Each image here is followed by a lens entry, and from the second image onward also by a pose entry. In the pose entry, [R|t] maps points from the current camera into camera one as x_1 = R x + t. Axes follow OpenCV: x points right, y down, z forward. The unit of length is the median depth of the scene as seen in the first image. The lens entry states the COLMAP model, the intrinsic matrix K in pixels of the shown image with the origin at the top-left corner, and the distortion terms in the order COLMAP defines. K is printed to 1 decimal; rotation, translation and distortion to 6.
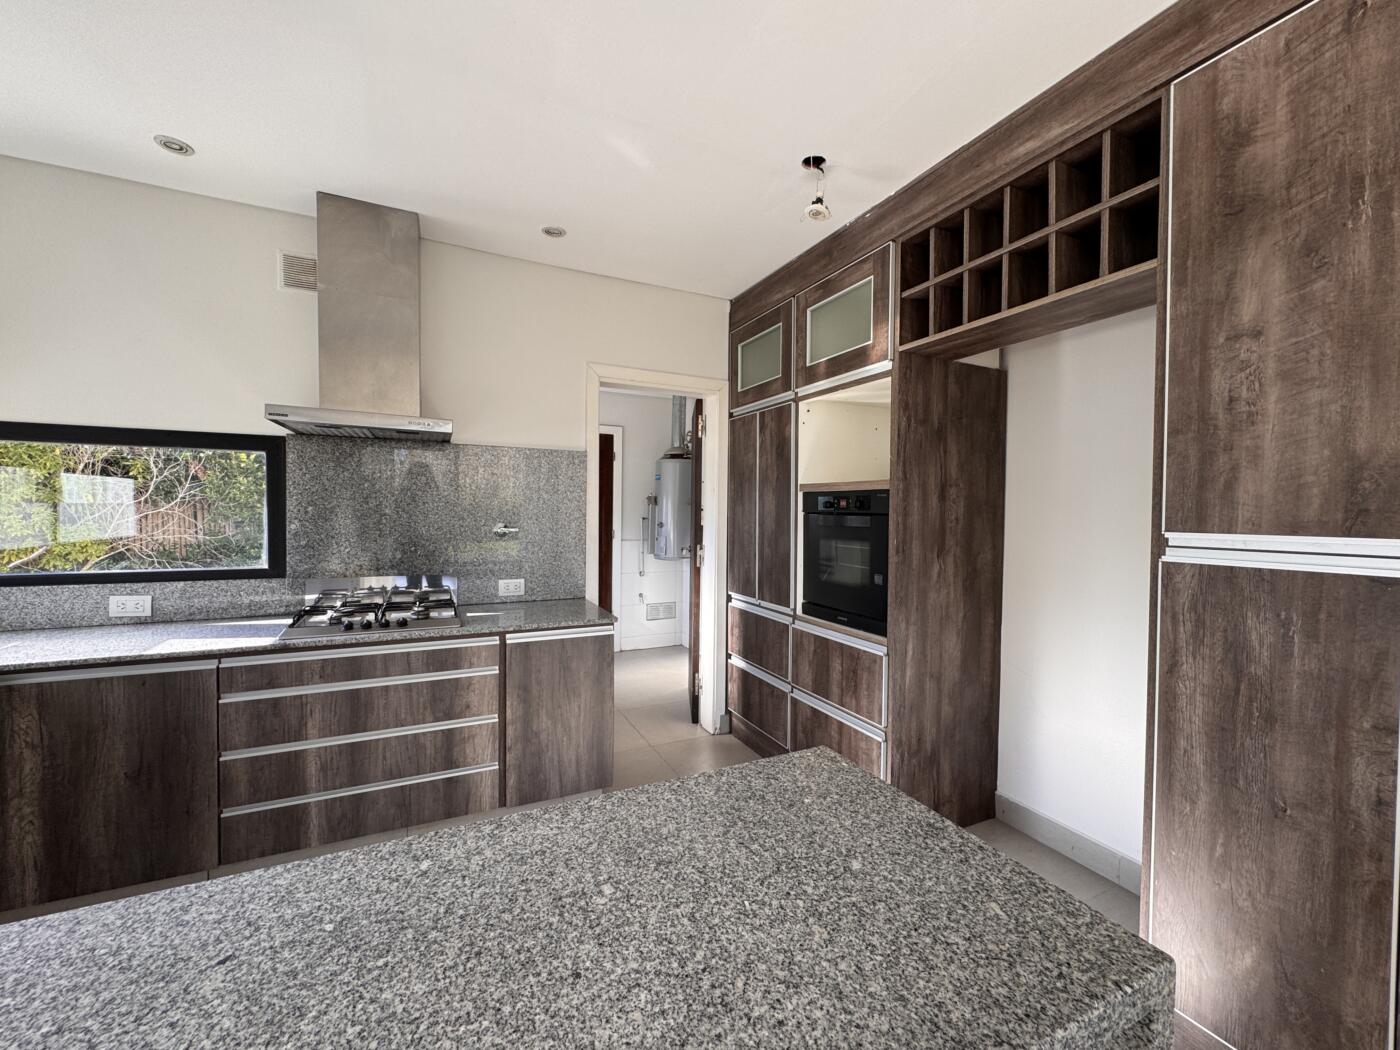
lens RADIAL K [[559.9, 0, 701.8], [0, 559.9, 523.5], [0, 0, 1]] dist [-0.002559, 0.000344]
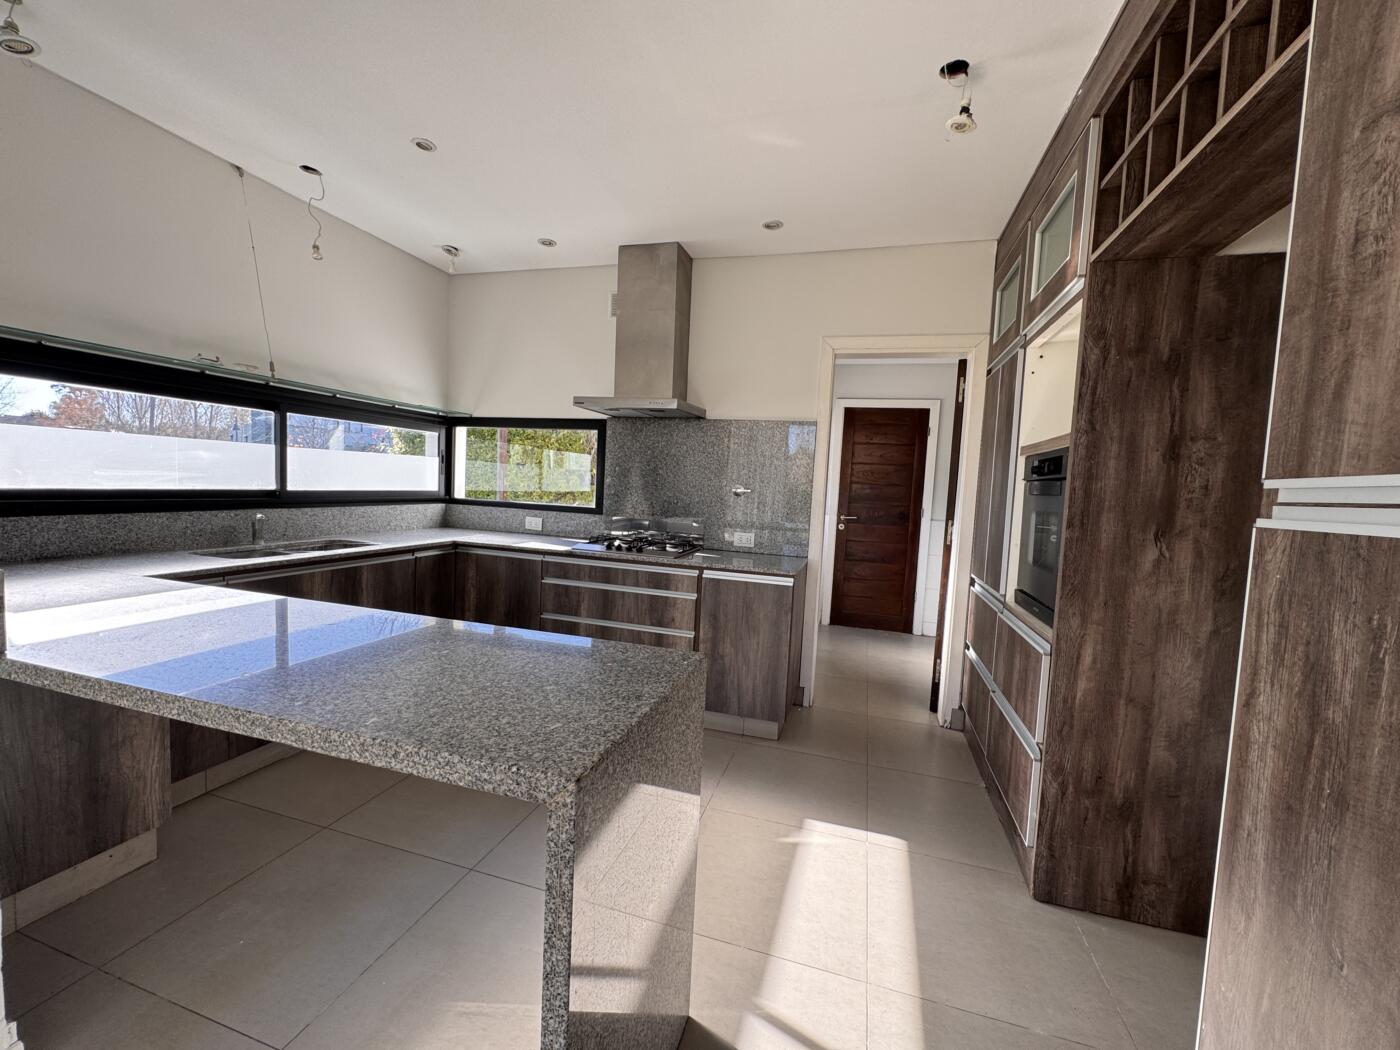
lens RADIAL K [[559.9, 0, 701.2], [0, 559.9, 523.8], [0, 0, 1]] dist [-0.002559, 0.000344]
pose [[0.738225, 0.072441, -0.670653, 0.481632], [-0.059495, 0.997335, 0.042238, 0.045610], [0.671925, 0.008719, 0.740568, 0.080206]]
